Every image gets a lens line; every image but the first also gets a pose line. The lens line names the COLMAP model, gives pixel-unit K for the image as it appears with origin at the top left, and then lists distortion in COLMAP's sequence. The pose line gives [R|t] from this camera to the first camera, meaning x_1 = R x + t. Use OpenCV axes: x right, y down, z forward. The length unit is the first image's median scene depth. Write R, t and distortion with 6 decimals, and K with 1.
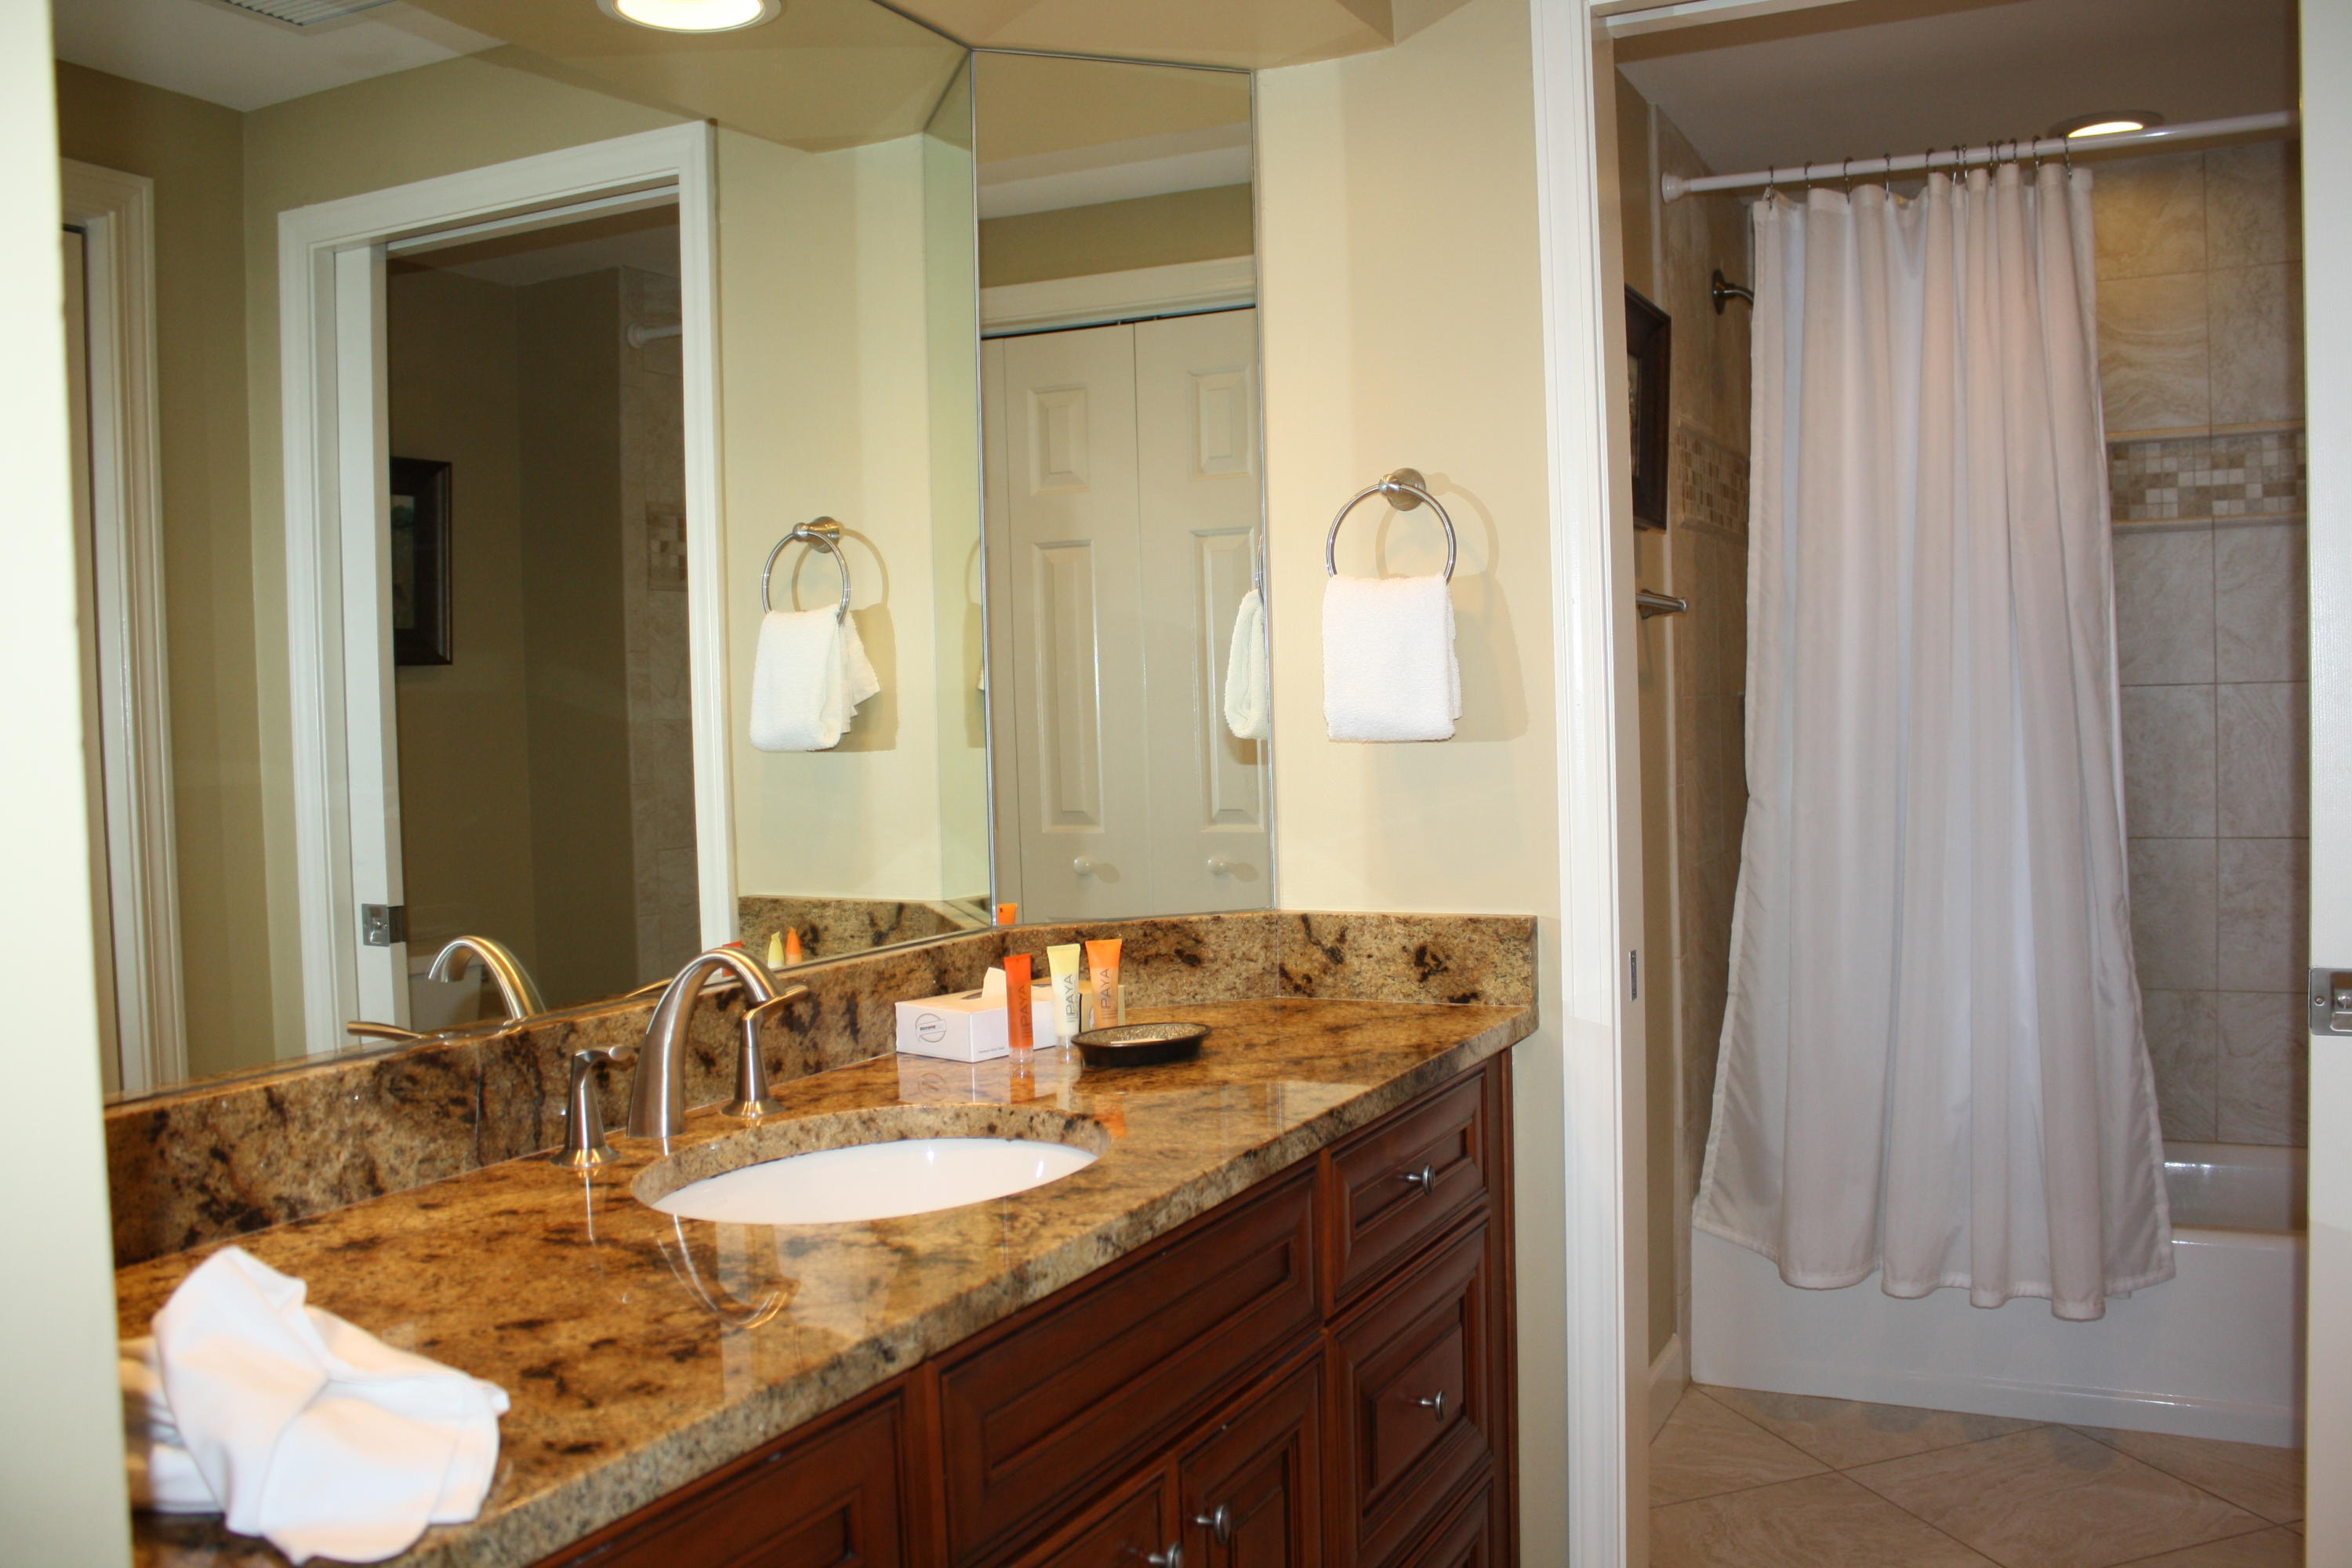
lens RADIAL K [[1972.9, 0, 1202.4], [0, 1972.9, 787.1], [0, 0, 1]] dist [-0.166940, 0.148311]
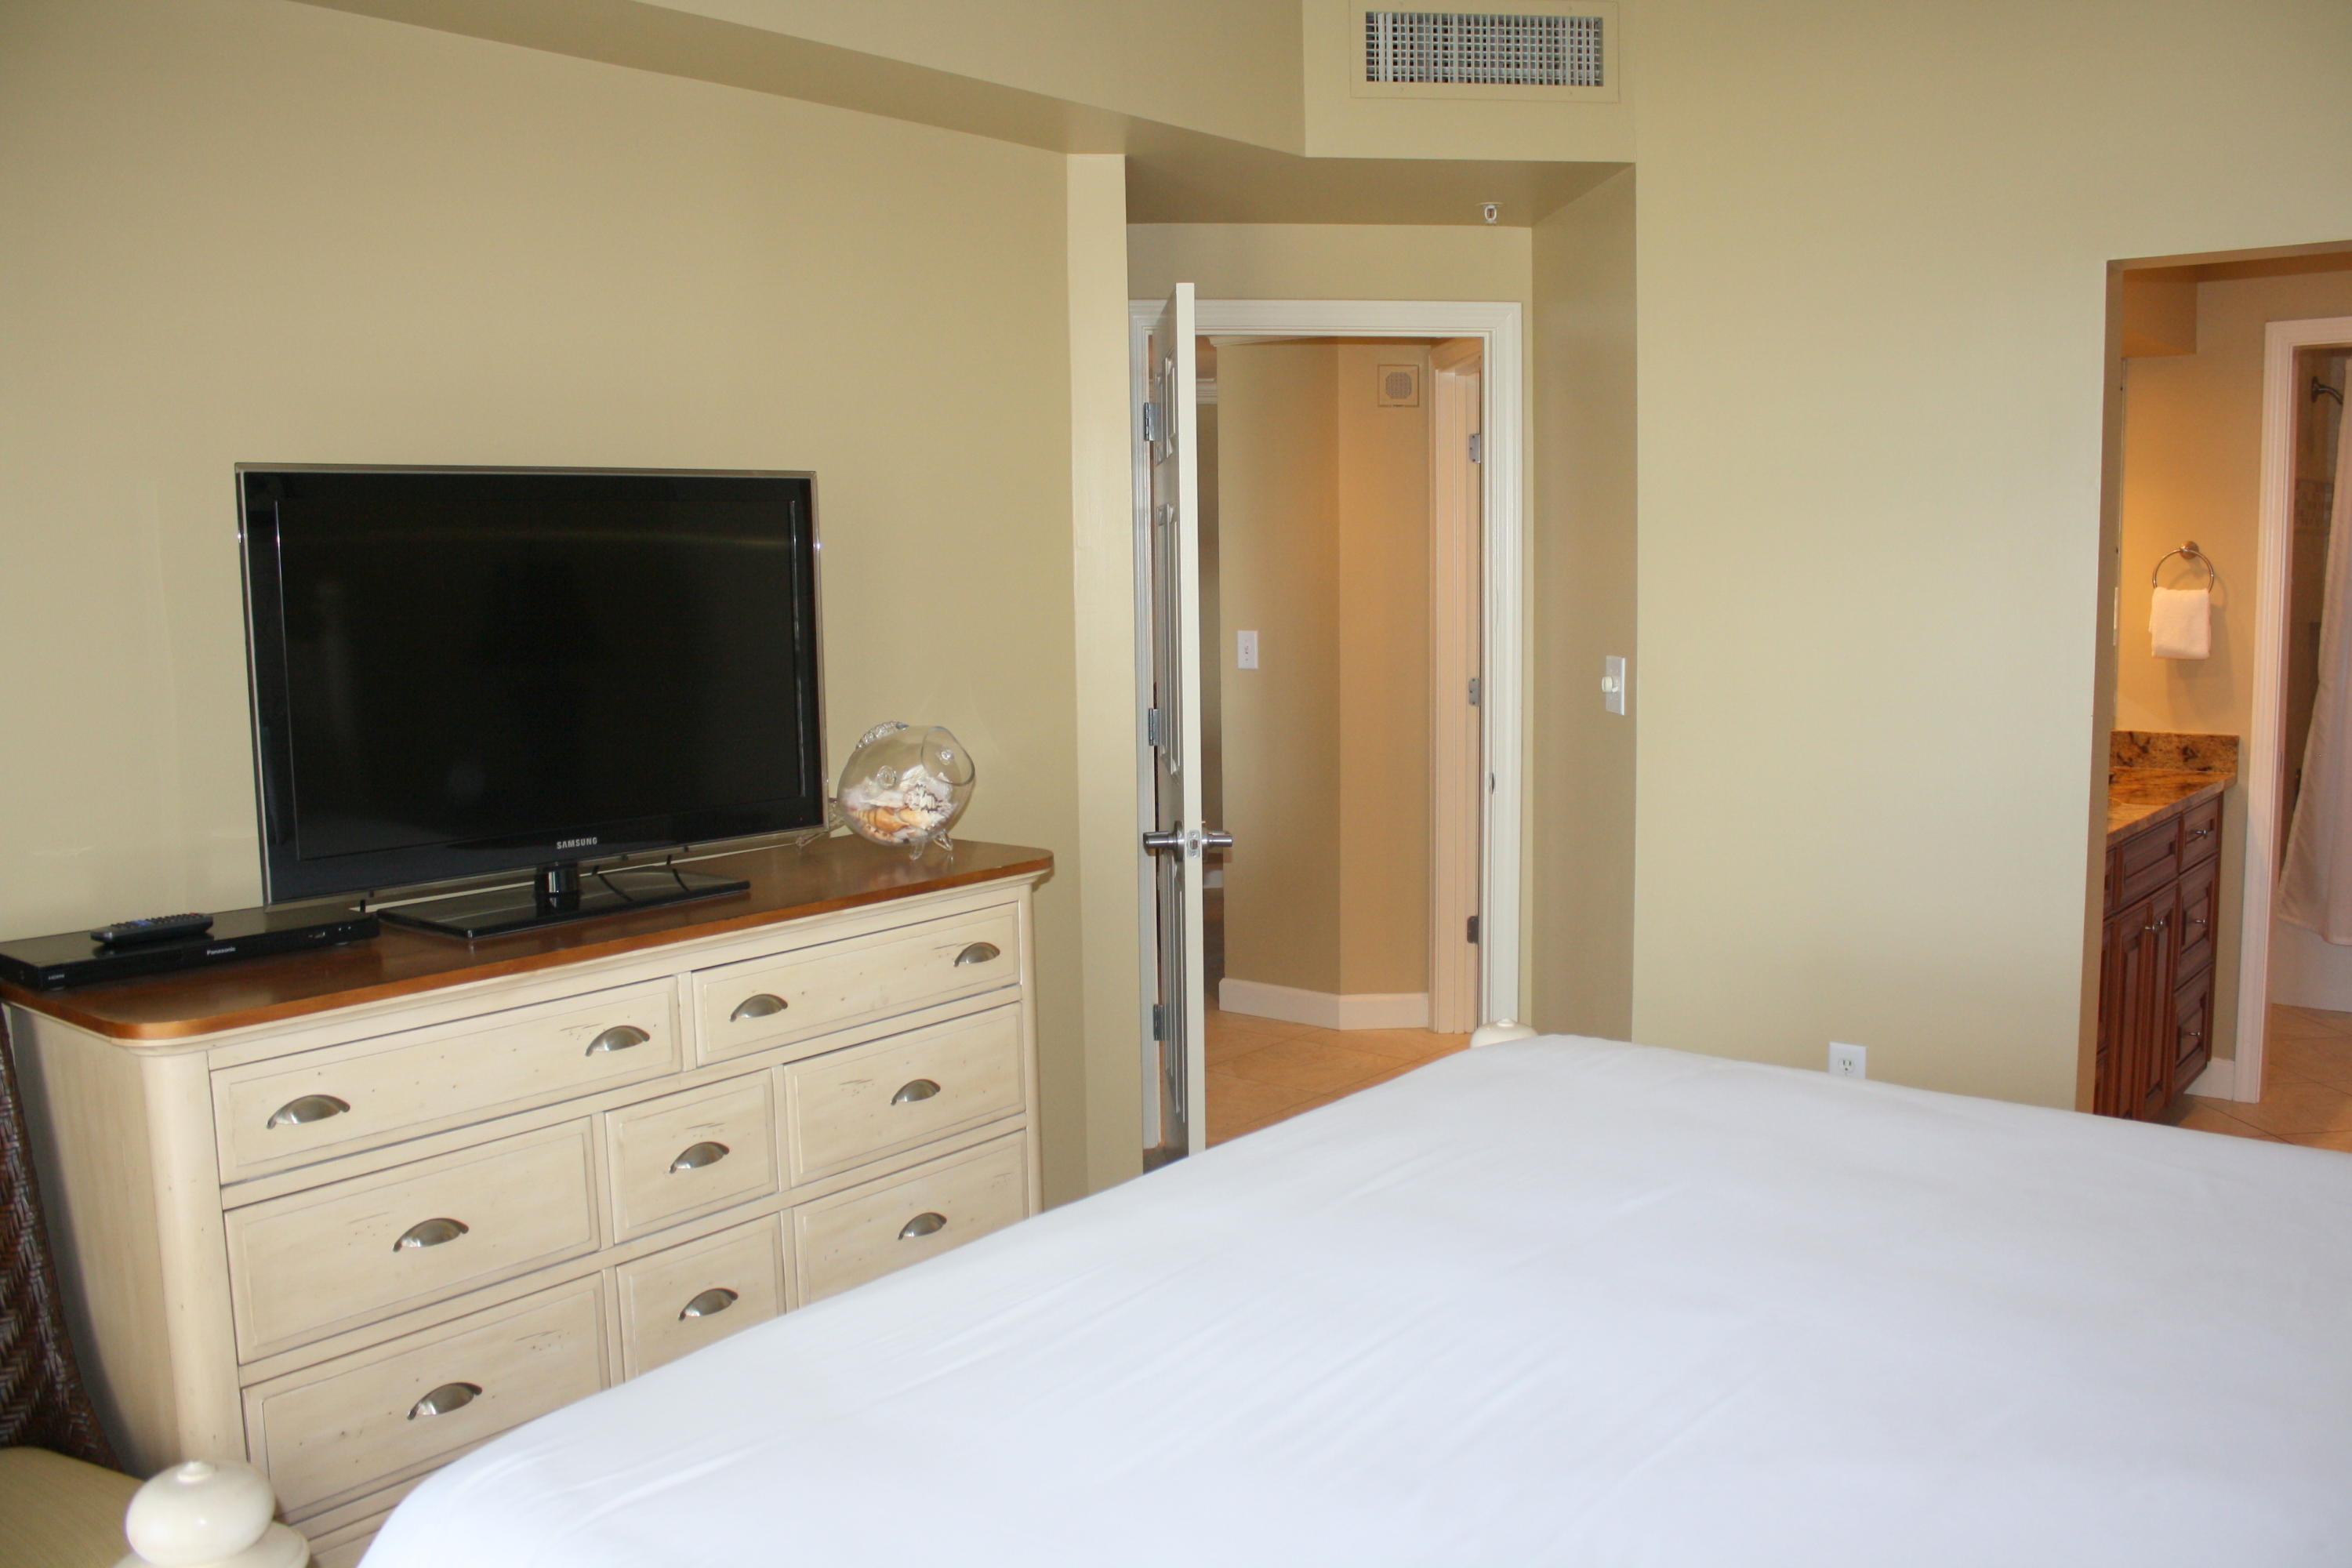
lens RADIAL K [[1972.9, 0, 1202.4], [0, 1972.9, 787.1], [0, 0, 1]] dist [-0.166940, 0.148311]
pose [[0.975524, 0.039639, -0.216291, -0.532444], [-0.021840, 0.996220, 0.084072, -0.036707], [0.218806, -0.077291, 0.972703, -1.459155]]
